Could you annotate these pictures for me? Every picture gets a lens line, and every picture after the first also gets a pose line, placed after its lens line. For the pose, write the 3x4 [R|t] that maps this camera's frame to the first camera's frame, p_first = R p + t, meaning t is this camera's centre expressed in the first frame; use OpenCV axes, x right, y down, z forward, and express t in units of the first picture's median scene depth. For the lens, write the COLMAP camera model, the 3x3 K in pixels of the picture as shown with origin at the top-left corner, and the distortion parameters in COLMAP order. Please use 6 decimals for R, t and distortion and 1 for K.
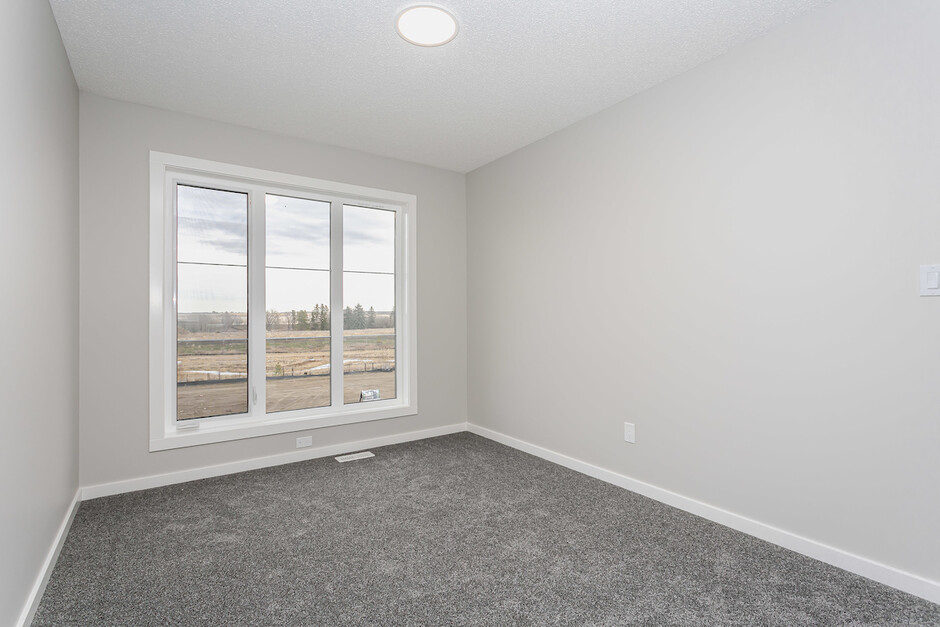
lens RADIAL K [[452.3, 0, 463.7], [0, 452.3, 316.9], [0, 0, 1]] dist [-0.001611, -0.000381]
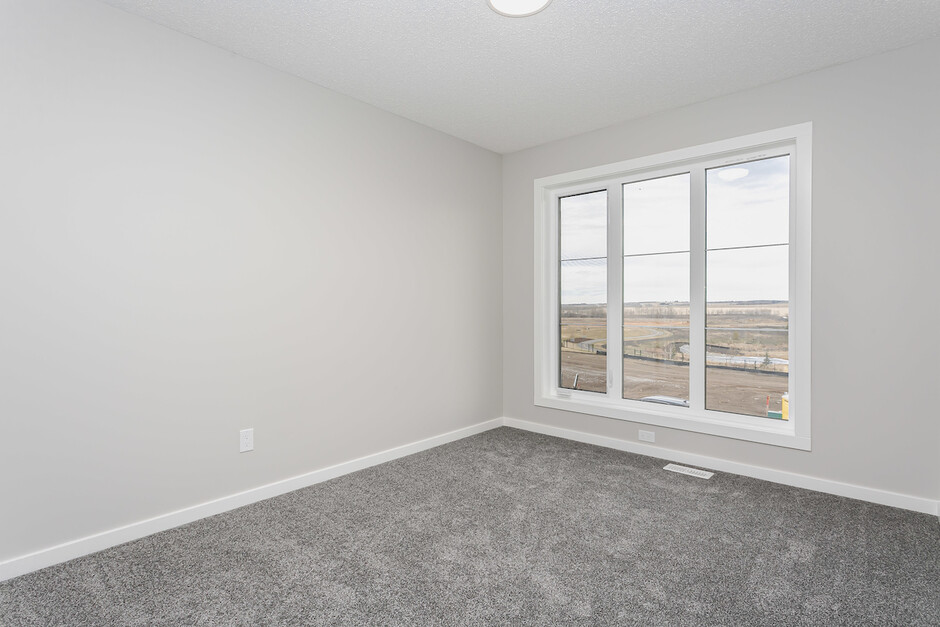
lens RADIAL K [[493.2, 0, 470.2], [0, 493.2, 305.4], [0, 0, 1]] dist [0.005648, 0.000419]
pose [[0.222391, 0.003004, -0.974953, 0.582354], [-0.002023, 0.999995, 0.002620, -0.000335], [0.974956, 0.001389, 0.222395, 0.413061]]
